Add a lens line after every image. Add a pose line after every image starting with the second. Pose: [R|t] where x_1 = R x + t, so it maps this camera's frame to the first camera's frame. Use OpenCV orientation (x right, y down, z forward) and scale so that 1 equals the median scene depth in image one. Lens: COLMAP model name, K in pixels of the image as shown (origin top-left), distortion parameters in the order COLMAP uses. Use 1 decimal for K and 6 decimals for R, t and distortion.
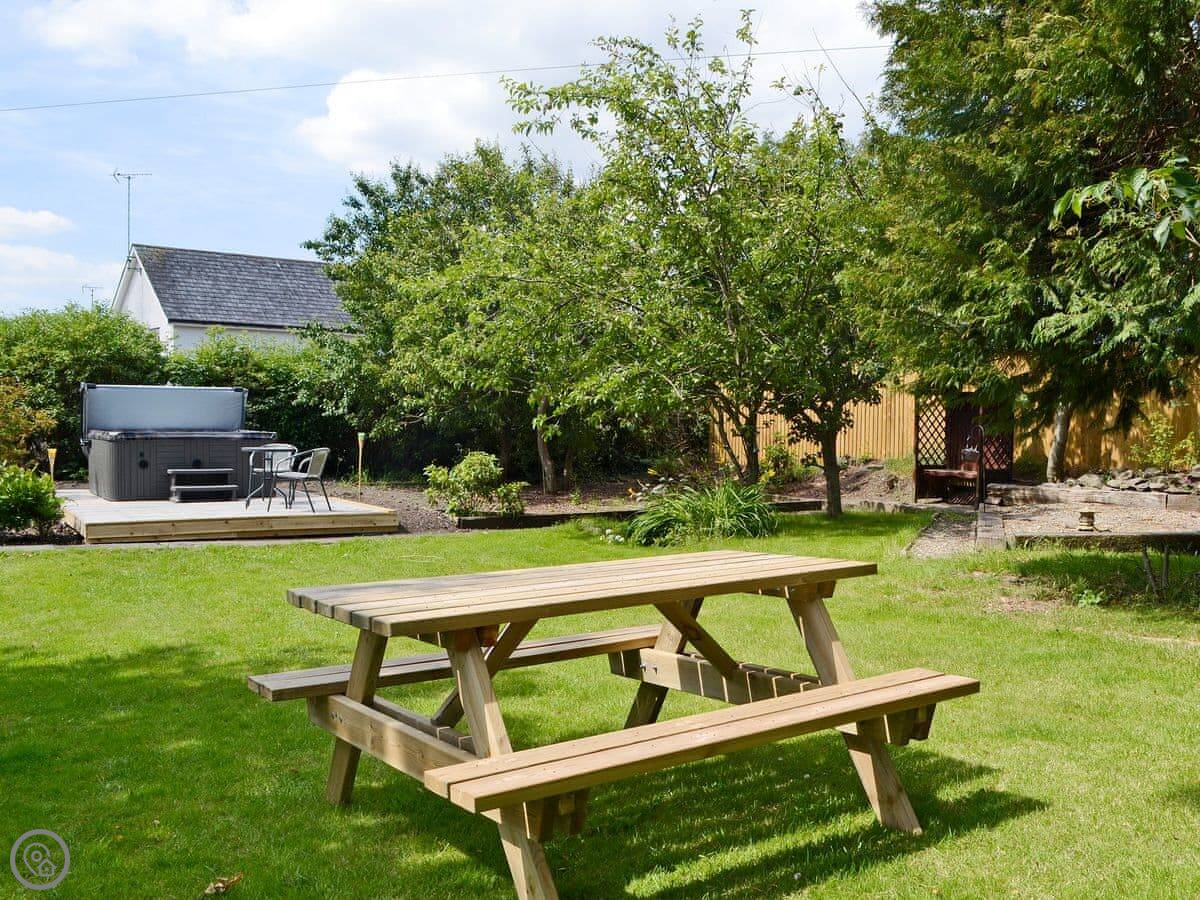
lens RADIAL K [[1019.4, 0, 600.0], [0, 1019.4, 450.0], [0, 0, 1]] dist [-0.090293, -0.001696]
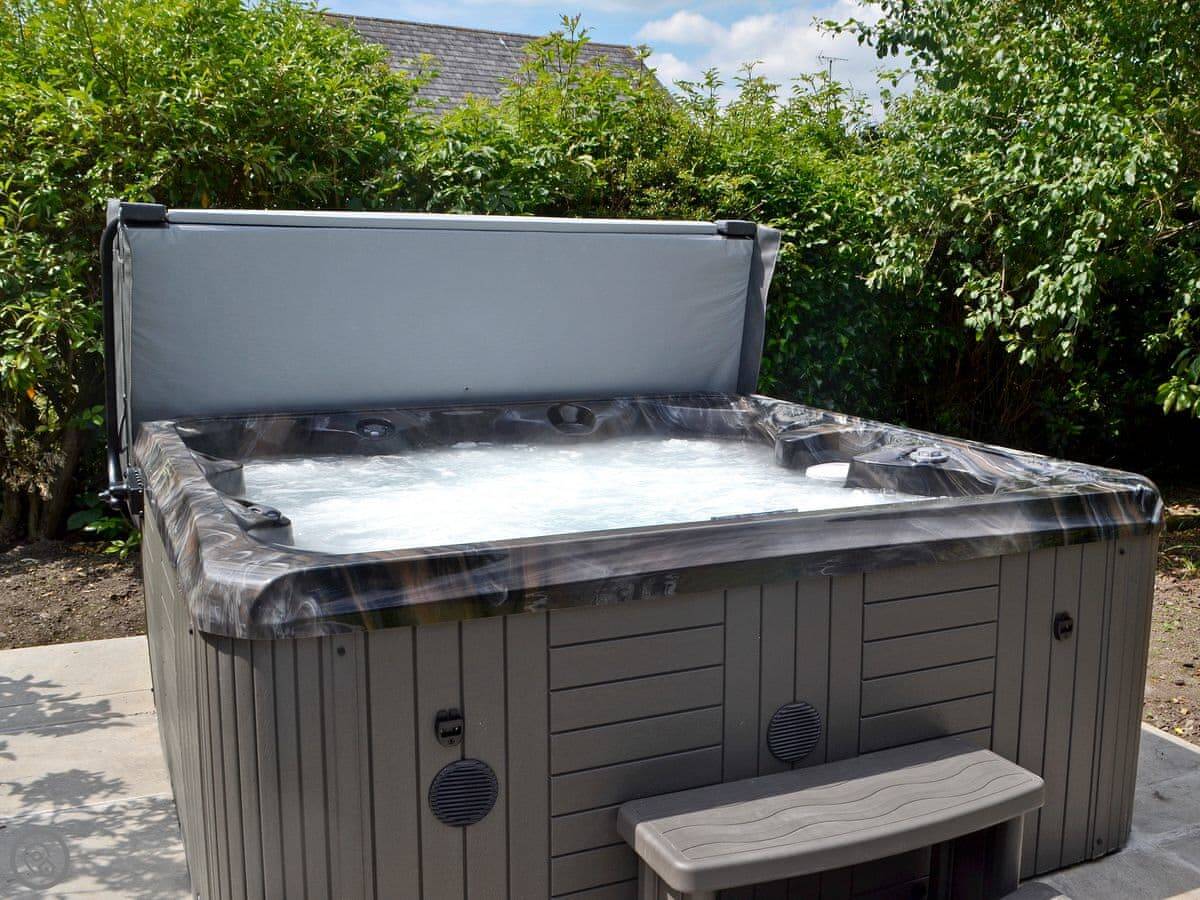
lens RADIAL K [[1184.7, 0, 600.0], [0, 1184.7, 450.0], [0, 0, 1]] dist [-0.123919, 0.000529]
pose [[0.984274, 0.030320, -0.174028, -0.333100], [-0.009134, 0.992577, 0.121275, -0.040604], [0.176414, -0.117778, 0.977244, 0.690977]]
